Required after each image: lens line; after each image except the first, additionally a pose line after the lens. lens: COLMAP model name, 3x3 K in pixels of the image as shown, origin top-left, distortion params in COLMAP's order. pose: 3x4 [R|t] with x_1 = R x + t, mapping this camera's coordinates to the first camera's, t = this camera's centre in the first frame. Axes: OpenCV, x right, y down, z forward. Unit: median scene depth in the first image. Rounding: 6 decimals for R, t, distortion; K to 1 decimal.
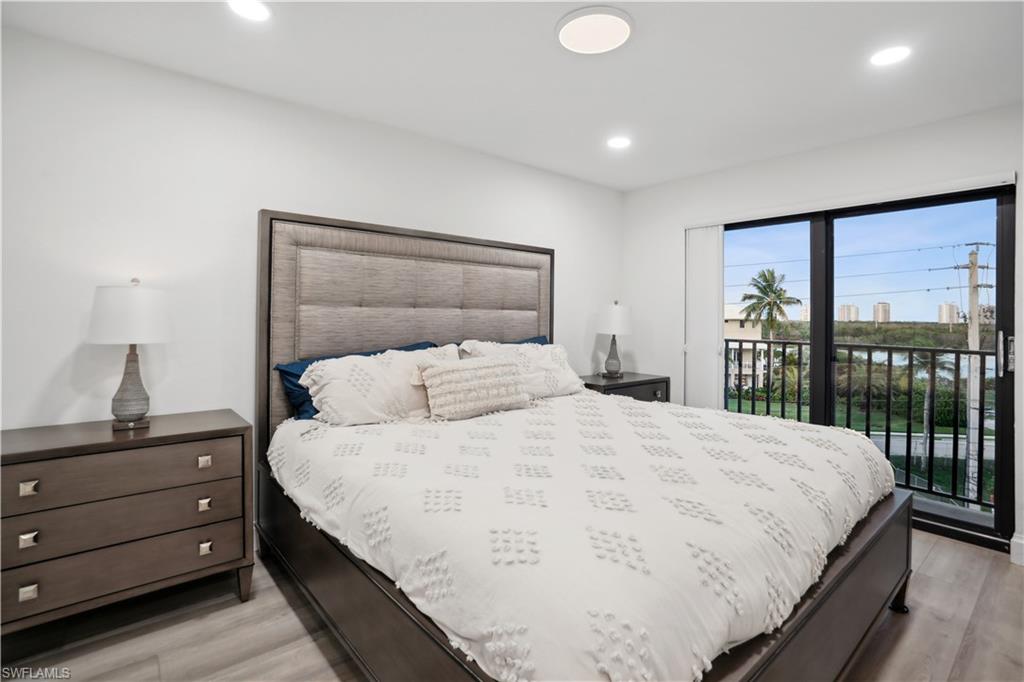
lens RADIAL K [[486.3, 0, 517.4], [0, 486.3, 328.7], [0, 0, 1]] dist [-0.038160, 0.016061]
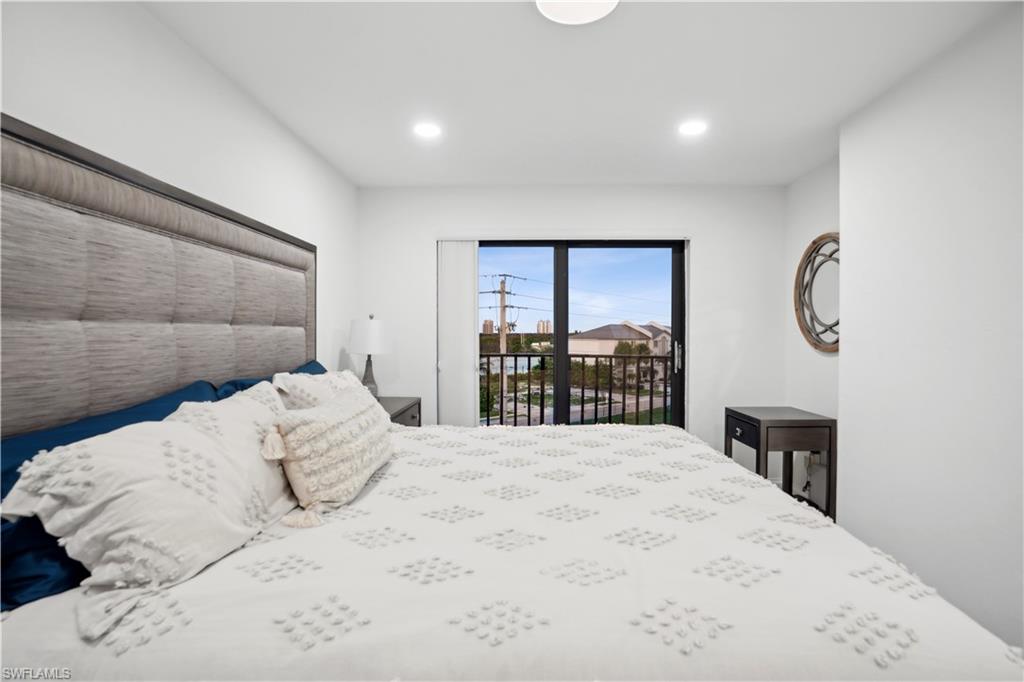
lens RADIAL K [[486.3, 0, 508.6], [0, 486.3, 347.7], [0, 0, 1]] dist [-0.038160, 0.016061]
pose [[0.680540, -0.032068, 0.732009, -0.352104], [0.023647, 0.999483, 0.021802, -0.016785], [-0.732329, 0.002473, 0.680946, 0.336905]]
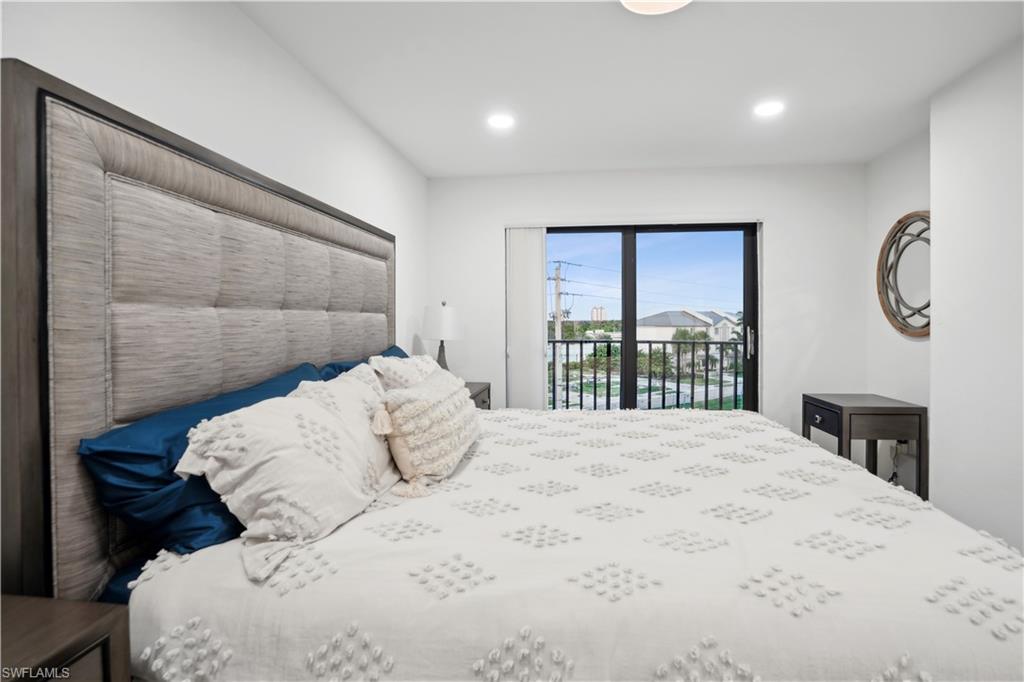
lens RADIAL K [[486.3, 0, 528.0], [0, 486.3, 333.0], [0, 0, 1]] dist [-0.038160, 0.016061]
pose [[0.743048, -0.032514, 0.668448, -0.390321], [0.028745, 0.999448, 0.016662, -0.014061], [-0.668621, 0.006834, 0.743572, 0.341733]]
